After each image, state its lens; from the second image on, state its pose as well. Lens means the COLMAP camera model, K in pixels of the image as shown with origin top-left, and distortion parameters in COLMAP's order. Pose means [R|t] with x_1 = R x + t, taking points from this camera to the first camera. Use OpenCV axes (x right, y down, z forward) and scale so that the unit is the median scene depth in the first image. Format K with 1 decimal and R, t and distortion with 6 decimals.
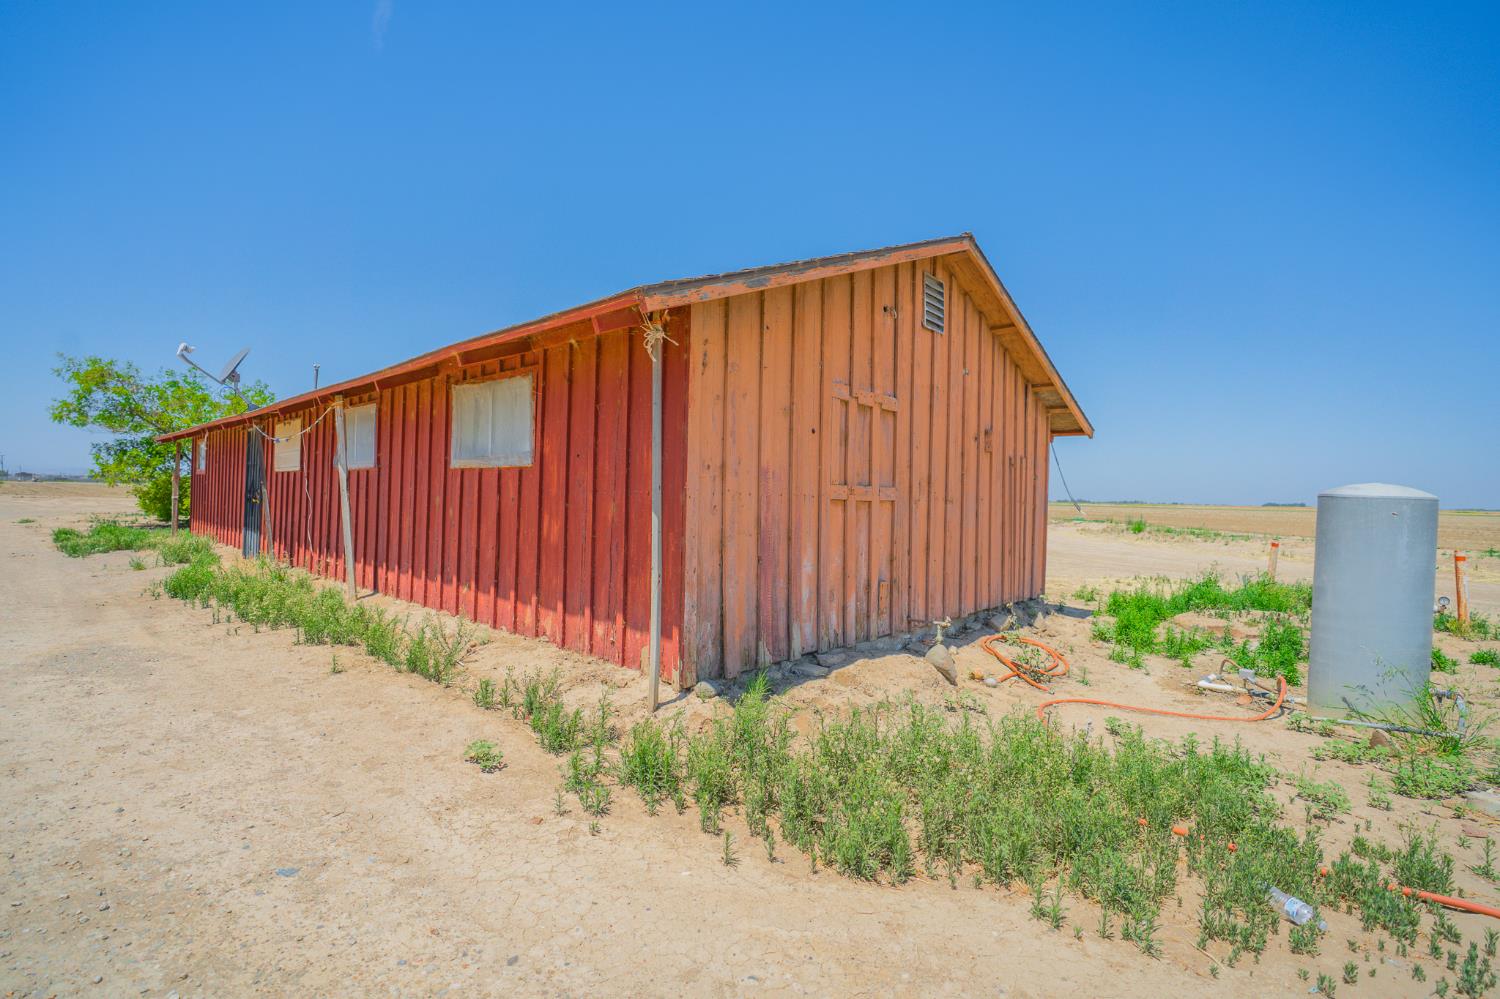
lens RADIAL K [[719.7, 0, 751.5], [0, 719.7, 498.3], [0, 0, 1]] dist [-0.000583, -0.000062]
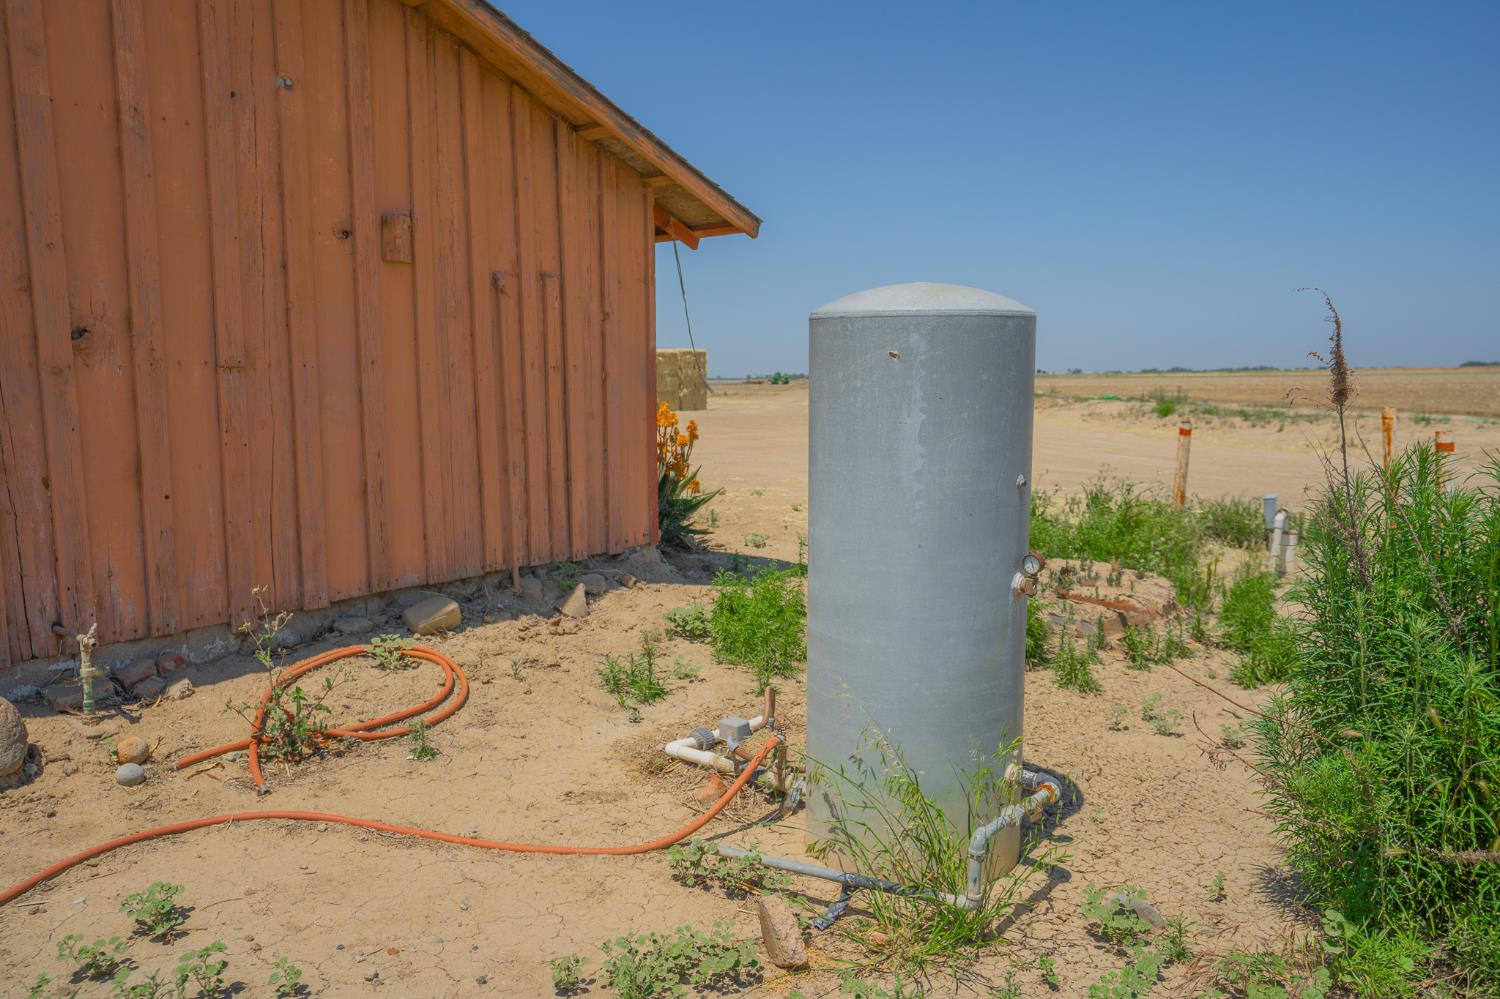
lens RADIAL K [[1070.0, 0, 748.9], [0, 1070.0, 501.6], [0, 0, 1]] dist [0.002796, 0.000583]
pose [[0.999241, -0.038400, 0.006600, 0.575168], [0.037459, 0.993390, 0.108507, 0.025108], [-0.010723, -0.108177, 0.994074, 0.287171]]
